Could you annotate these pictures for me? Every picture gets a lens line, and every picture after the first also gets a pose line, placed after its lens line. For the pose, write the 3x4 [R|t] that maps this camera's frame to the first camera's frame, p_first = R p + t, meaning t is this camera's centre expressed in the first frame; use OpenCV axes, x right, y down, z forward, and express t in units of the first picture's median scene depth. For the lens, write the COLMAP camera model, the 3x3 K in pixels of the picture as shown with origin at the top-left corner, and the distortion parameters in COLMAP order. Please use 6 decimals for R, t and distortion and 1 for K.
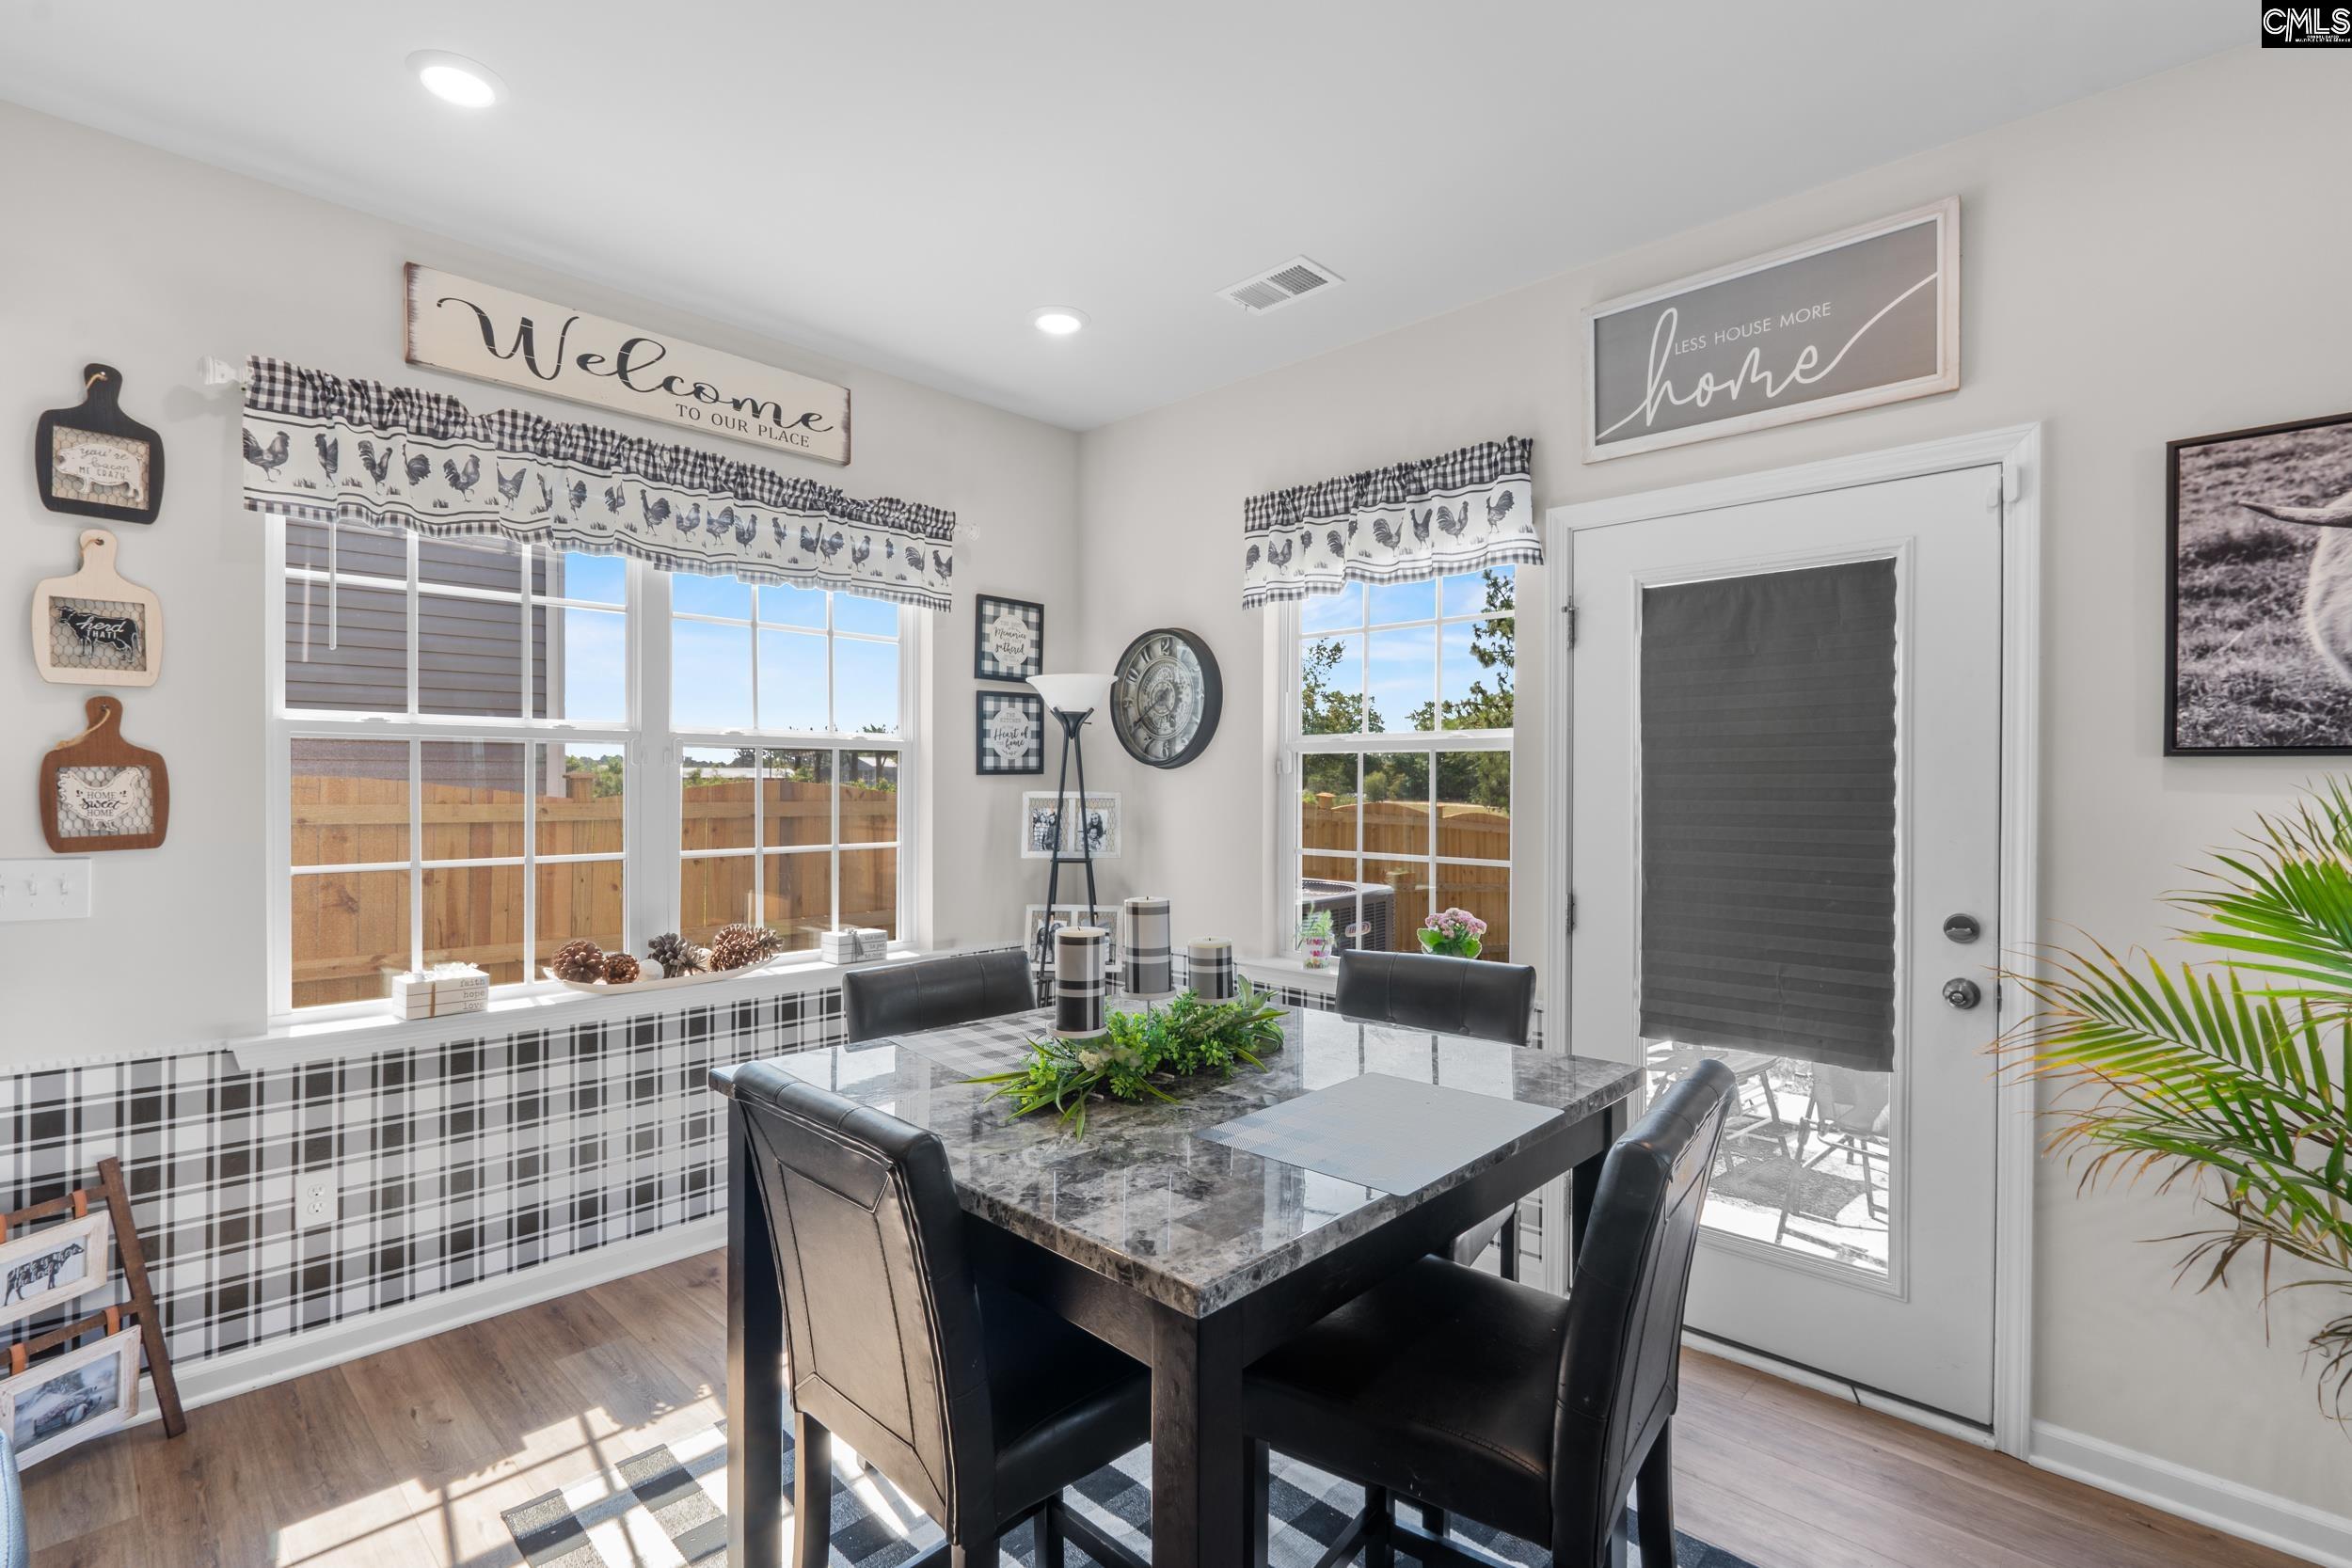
lens RADIAL K [[1079.5, 0, 1170.3], [0, 1079.5, 784.0], [0, 0, 1]] dist [-0.000004, -0.000049]
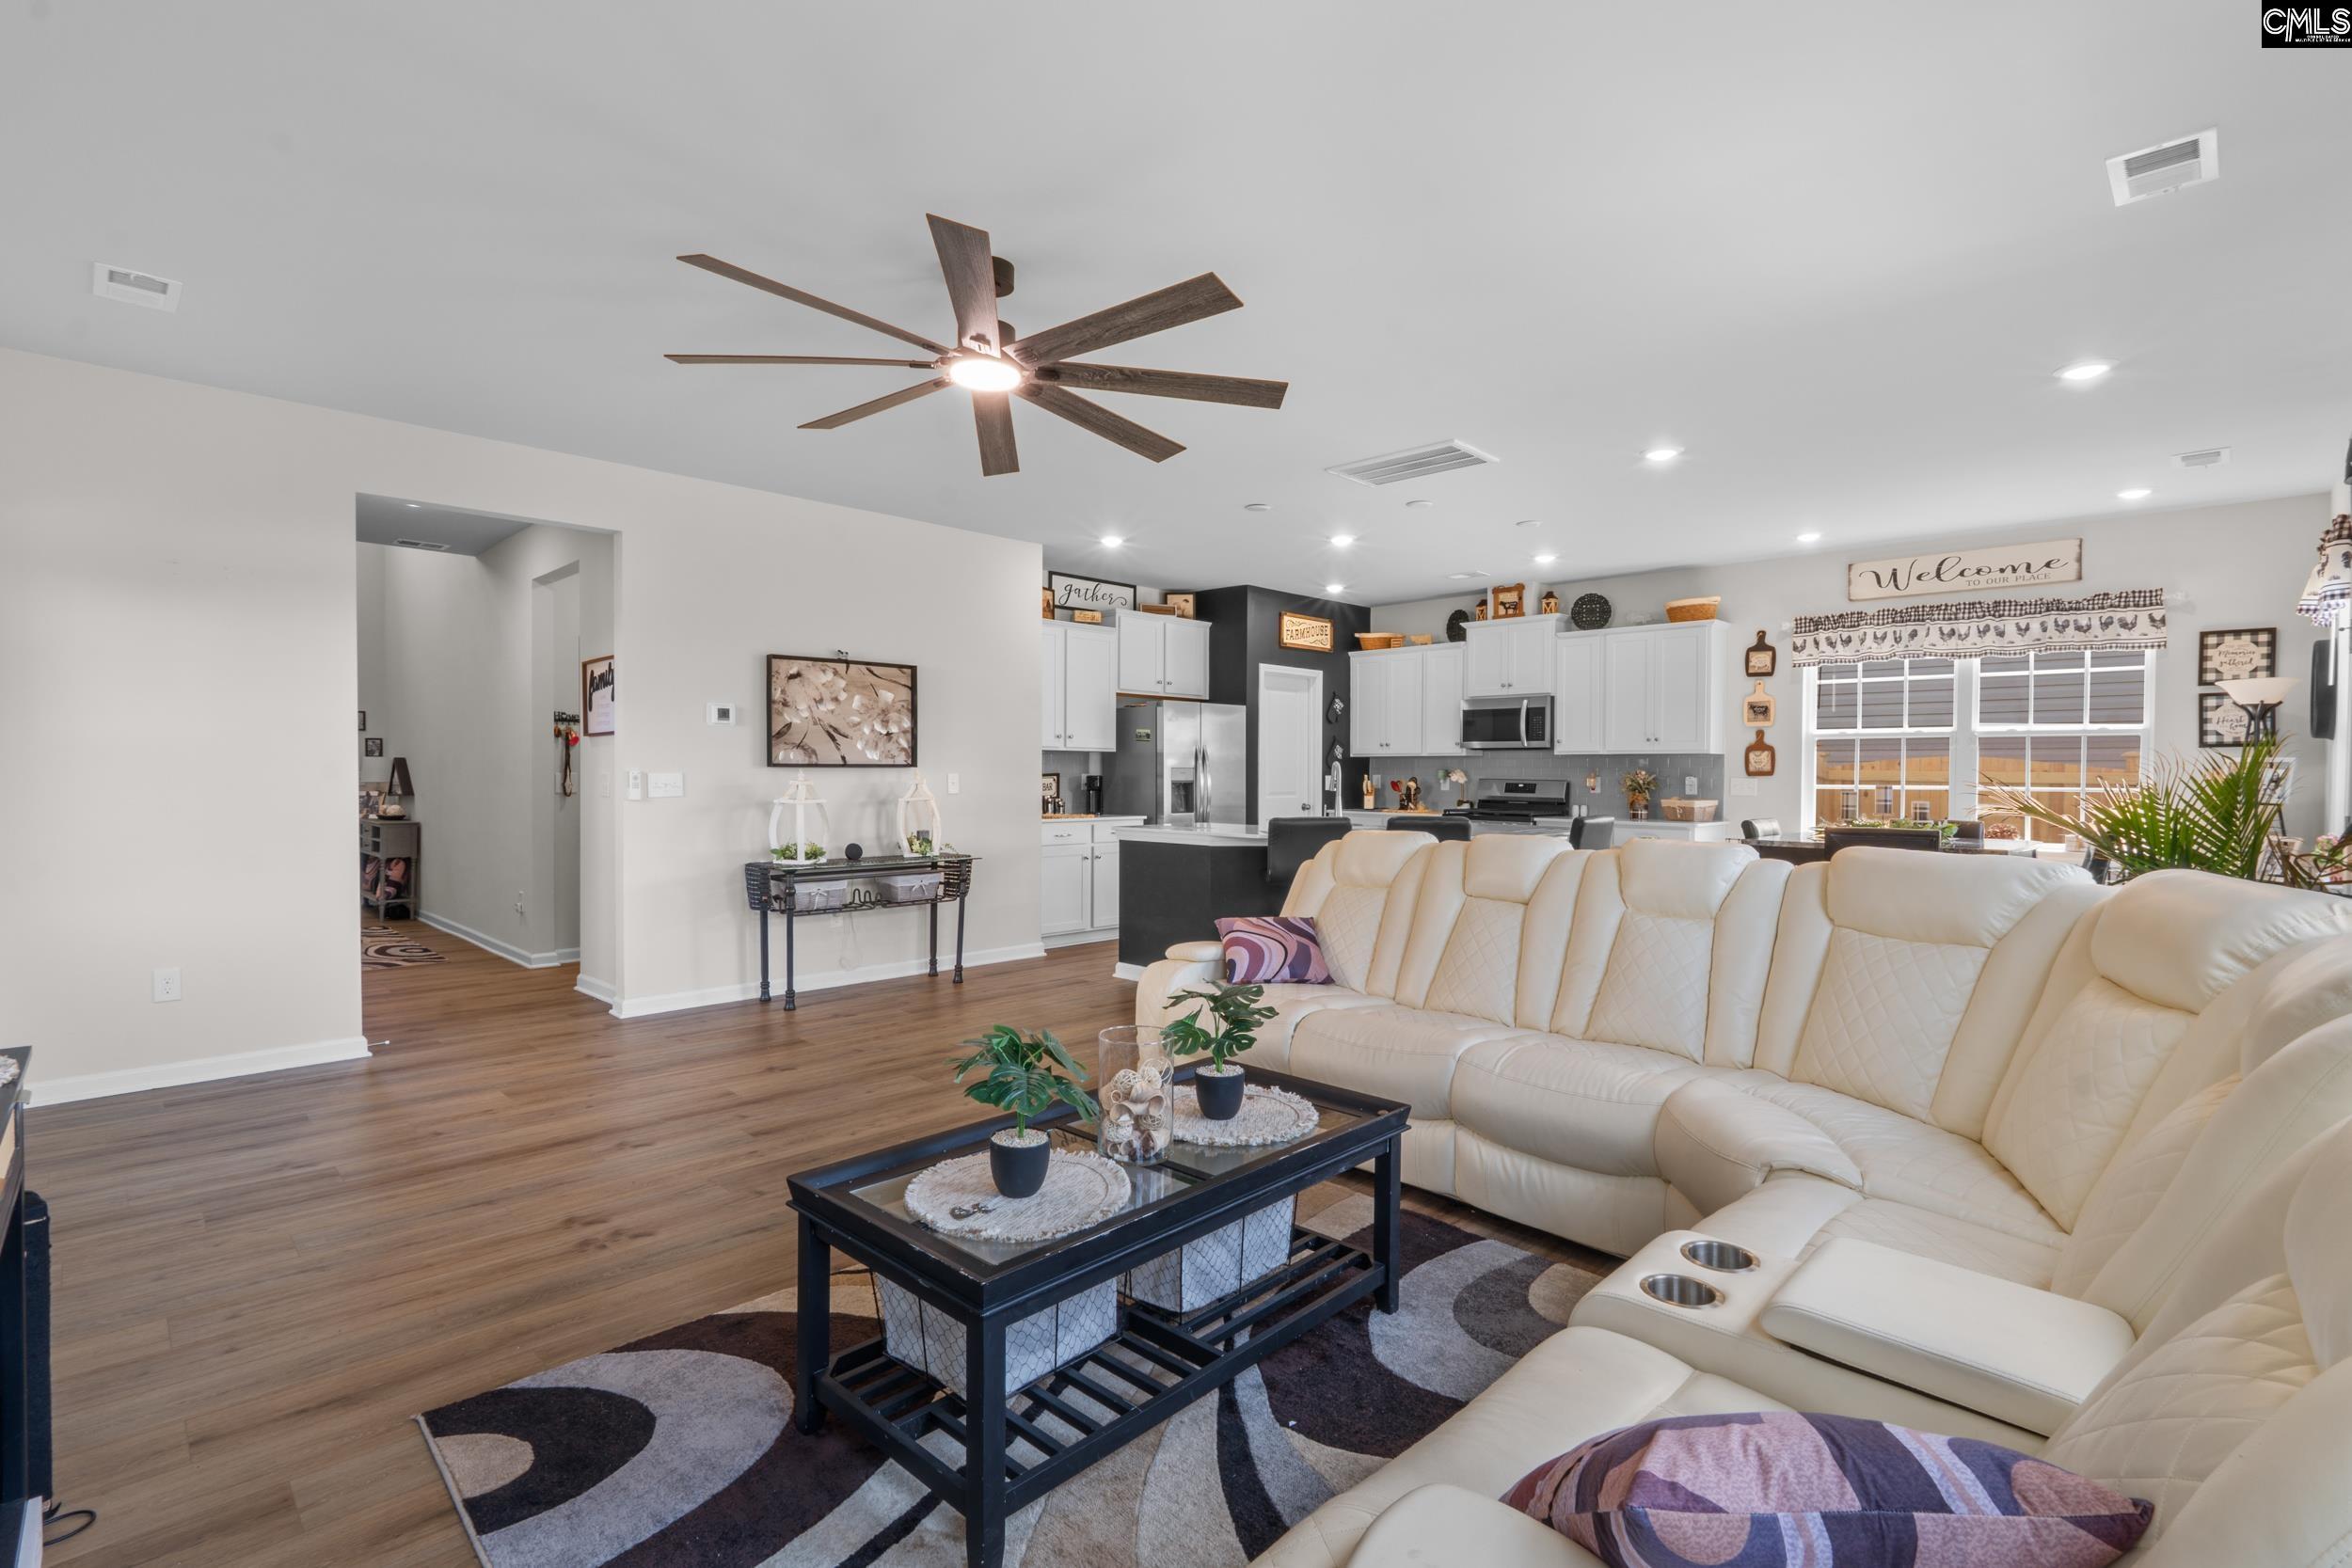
lens RADIAL K [[1079.5, 0, 1170.8], [0, 1079.5, 784.9], [0, 0, 1]] dist [-0.000004, -0.000049]
pose [[0.011274, 0.003746, -0.999929, 1.872056], [-0.012589, 0.999914, 0.003604, 0.080318], [0.999857, 0.012547, 0.011321, -0.689583]]
